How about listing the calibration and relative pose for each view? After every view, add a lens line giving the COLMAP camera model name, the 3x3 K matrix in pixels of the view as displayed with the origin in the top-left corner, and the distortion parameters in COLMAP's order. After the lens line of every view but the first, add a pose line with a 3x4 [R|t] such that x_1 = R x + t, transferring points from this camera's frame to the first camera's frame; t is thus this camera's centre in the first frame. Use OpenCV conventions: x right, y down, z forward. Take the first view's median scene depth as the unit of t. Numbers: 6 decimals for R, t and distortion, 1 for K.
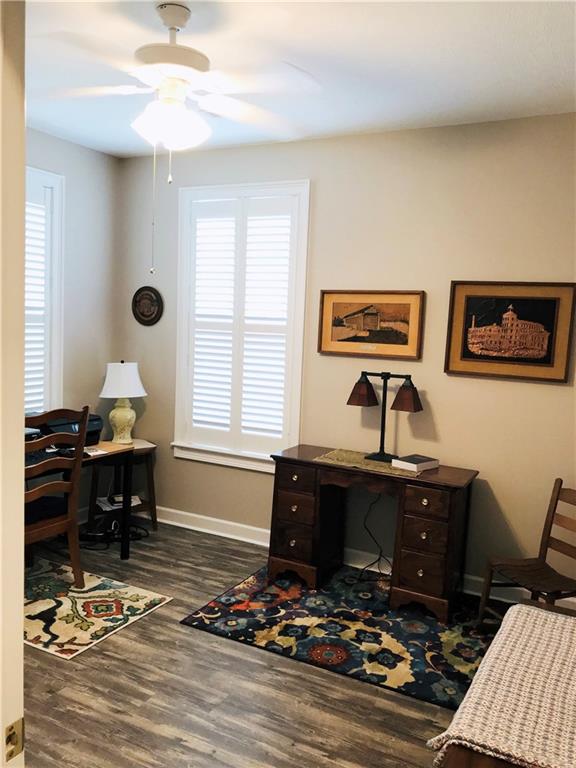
lens RADIAL K [[637.8, 0, 312.6], [0, 637.8, 384.3], [0, 0, 1]] dist [0.035897, -0.049118]
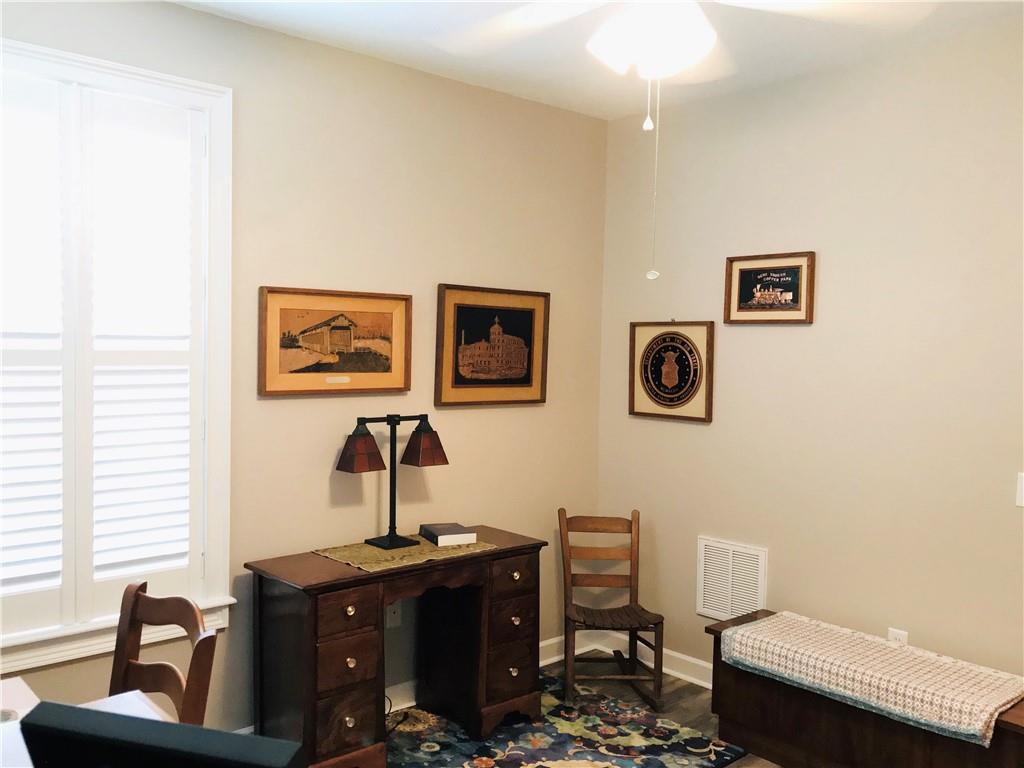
lens RADIAL K [[850.4, 0, 513.5], [0, 850.4, 383.3], [0, 0, 1]] dist [0.035897, -0.049118]
pose [[0.360857, -0.075194, 0.929585, -0.668434], [0.087009, 0.995111, 0.046718, -0.082172], [-0.928554, 0.064024, 0.365635, 0.548608]]
